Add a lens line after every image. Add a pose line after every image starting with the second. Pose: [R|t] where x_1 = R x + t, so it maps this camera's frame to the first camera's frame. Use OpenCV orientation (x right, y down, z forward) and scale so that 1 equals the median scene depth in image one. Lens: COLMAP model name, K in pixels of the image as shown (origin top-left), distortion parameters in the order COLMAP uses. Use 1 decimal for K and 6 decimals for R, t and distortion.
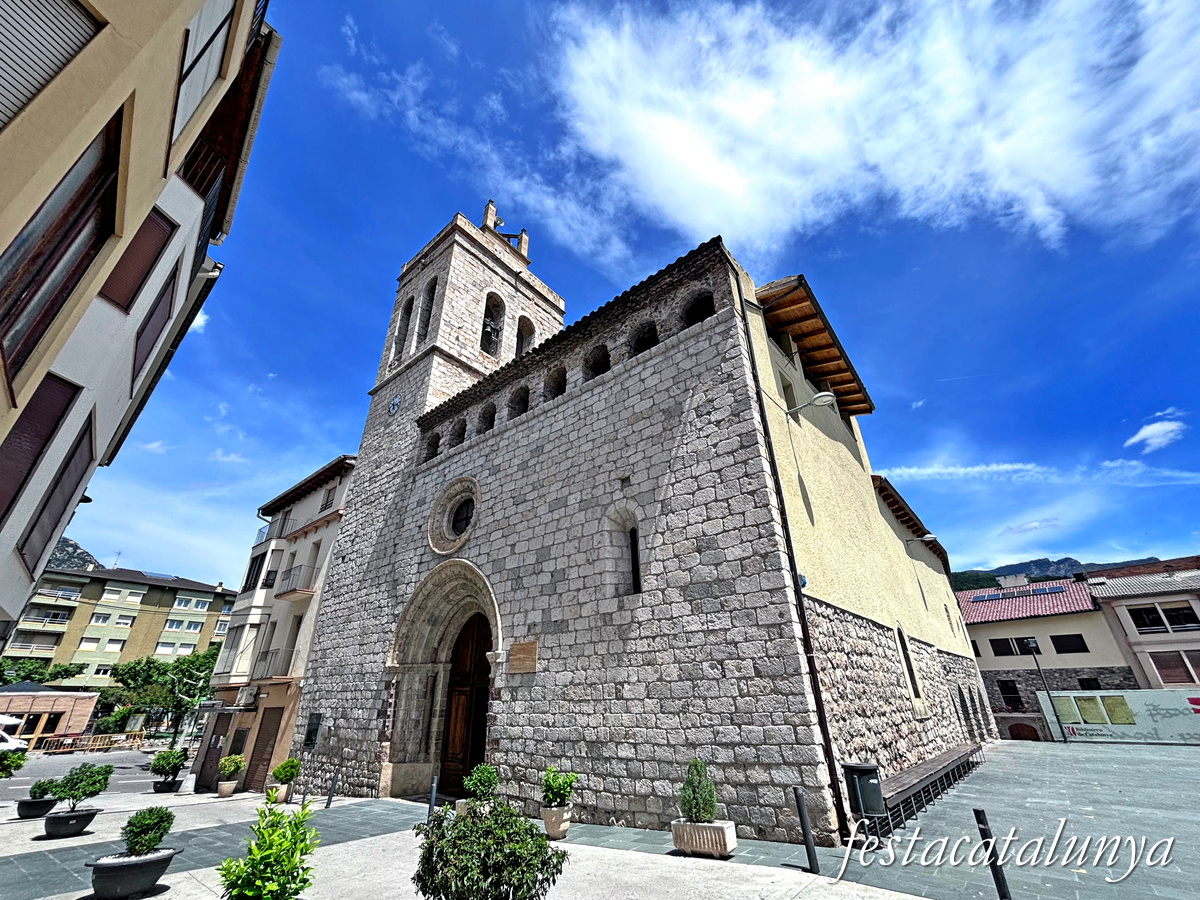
lens RADIAL K [[483.7, 0, 600.0], [0, 483.7, 450.0], [0, 0, 1]] dist [-0.009573, 0.000179]
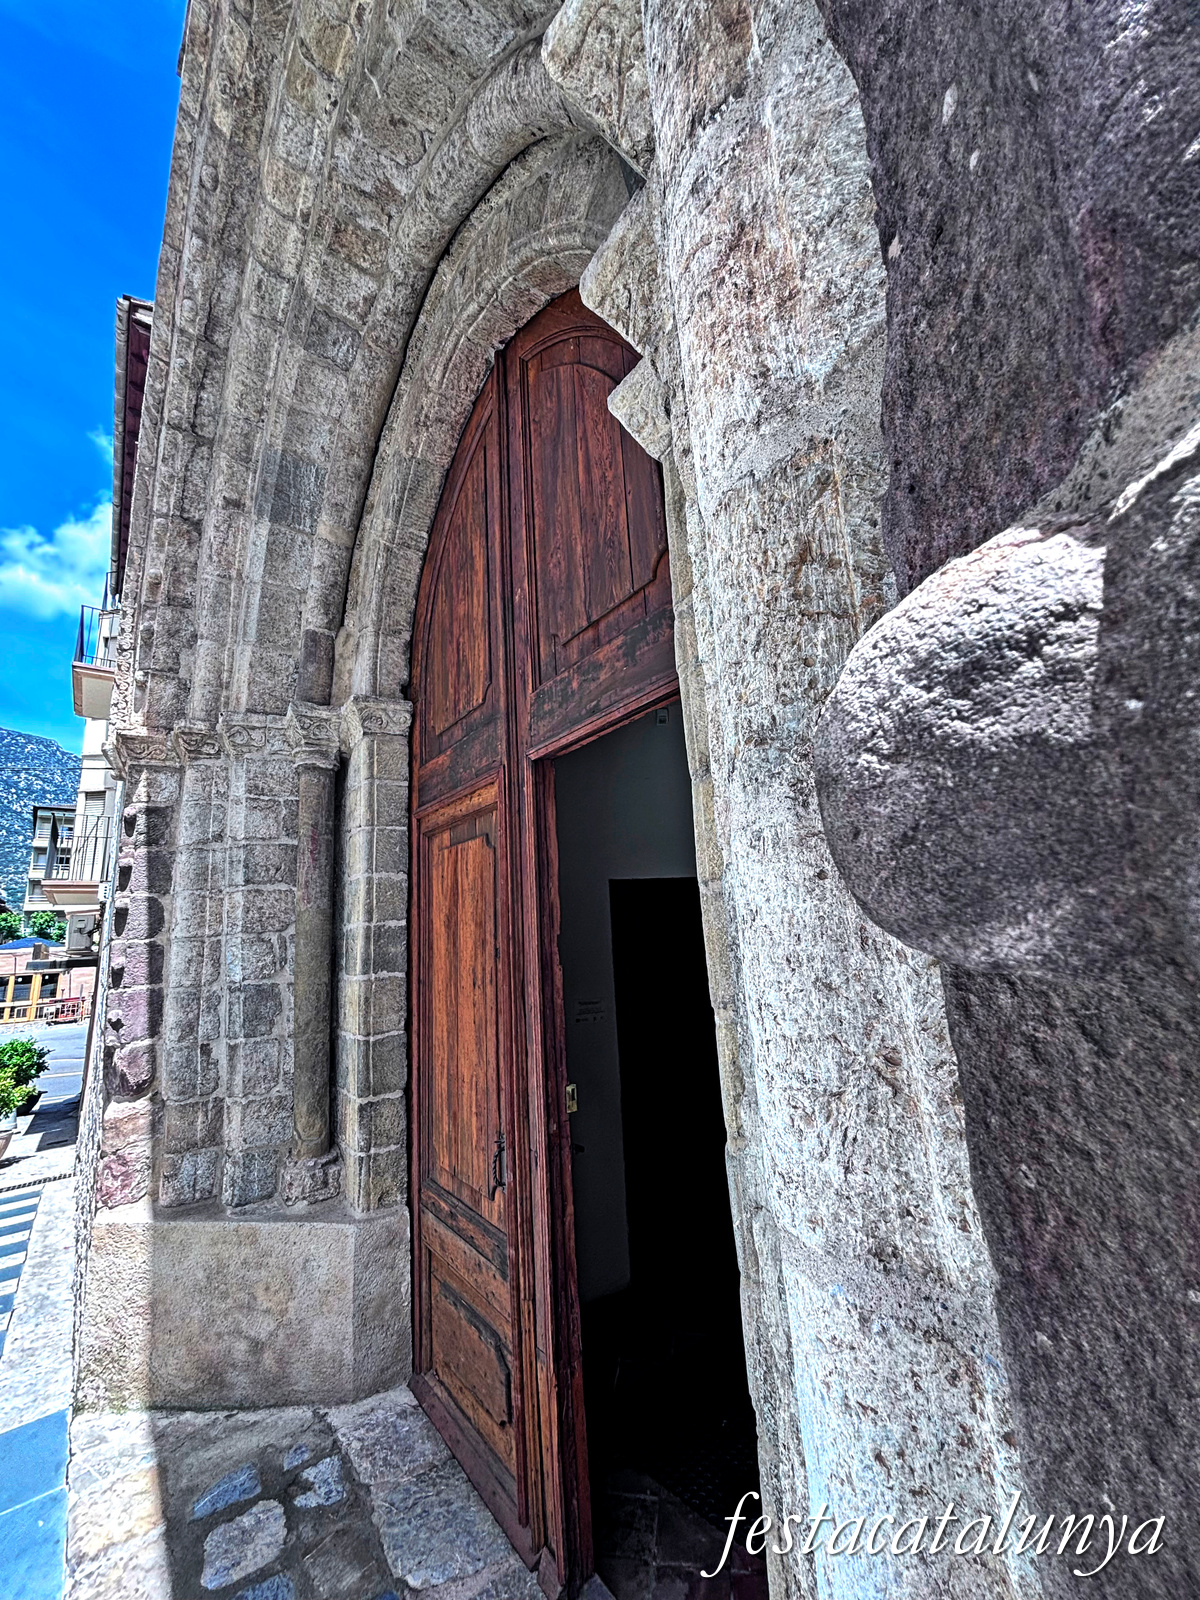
lens RADIAL K [[647.3, 0, 600.0], [0, 647.3, 800.0], [0, 0, 1]] dist [-0.002428, -0.000304]
pose [[0.972202, -0.087972, -0.216988, -0.194601], [0.143724, 0.955815, 0.256438, 0.444490], [0.184841, -0.280496, 0.941890, 0.805346]]
